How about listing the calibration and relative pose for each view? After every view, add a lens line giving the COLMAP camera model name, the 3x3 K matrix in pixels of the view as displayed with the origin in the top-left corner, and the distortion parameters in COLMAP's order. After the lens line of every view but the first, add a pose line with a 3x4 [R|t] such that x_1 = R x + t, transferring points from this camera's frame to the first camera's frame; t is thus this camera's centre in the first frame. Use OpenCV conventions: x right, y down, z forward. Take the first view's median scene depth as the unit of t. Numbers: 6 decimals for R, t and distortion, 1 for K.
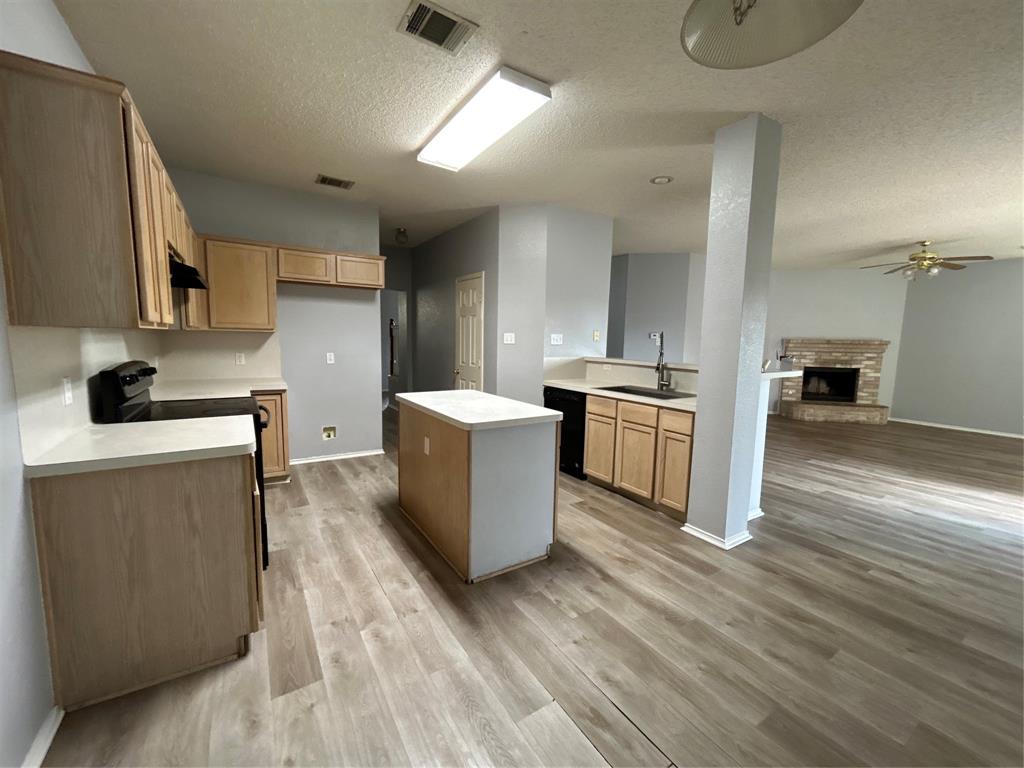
lens RADIAL K [[416.8, 0, 512.8], [0, 416.8, 386.5], [0, 0, 1]] dist [0.002873, 0.000658]
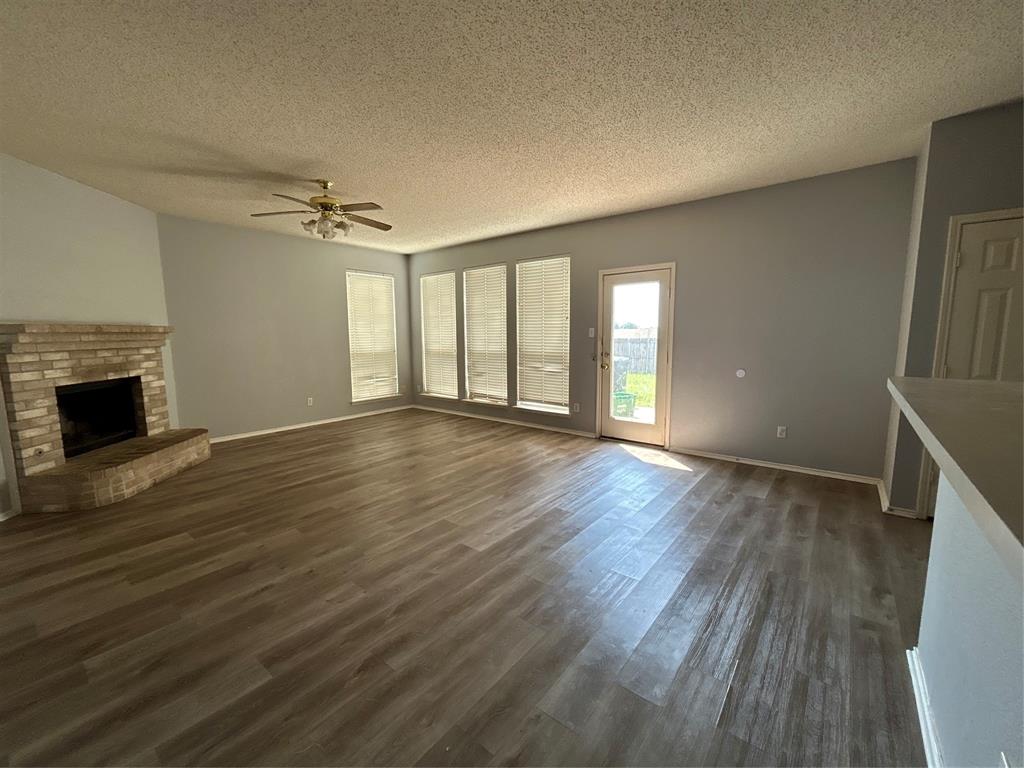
lens RADIAL K [[416.8, 0, 516.2], [0, 416.8, 383.8], [0, 0, 1]] dist [0.002873, 0.000658]
pose [[-0.322196, -0.134714, 0.937039, 0.136057], [0.108837, 0.977989, 0.178024, -0.078606], [-0.940396, 0.159343, -0.300442, 0.697690]]
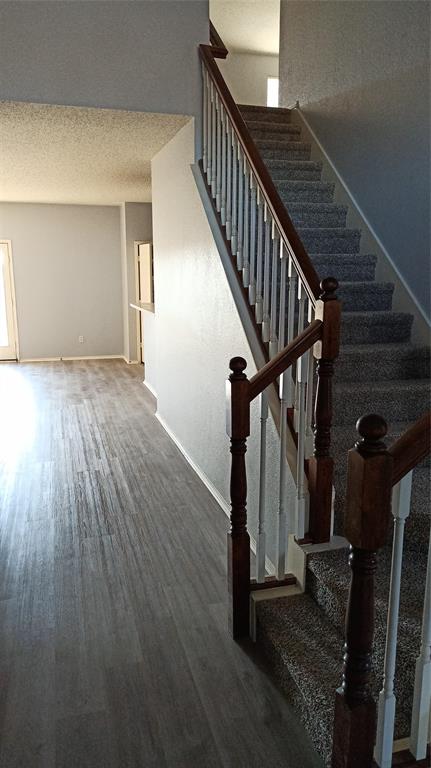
lens RADIAL K [[565.4, 0, 221.2], [0, 565.4, 385.9], [0, 0, 1]] dist [0.015993, 0.005368]
pose [[-0.958591, -0.077726, 0.273973, -0.182728], [0.011591, 0.950588, 0.310237, -0.197141], [-0.284549, 0.300566, -0.910325, 1.405759]]
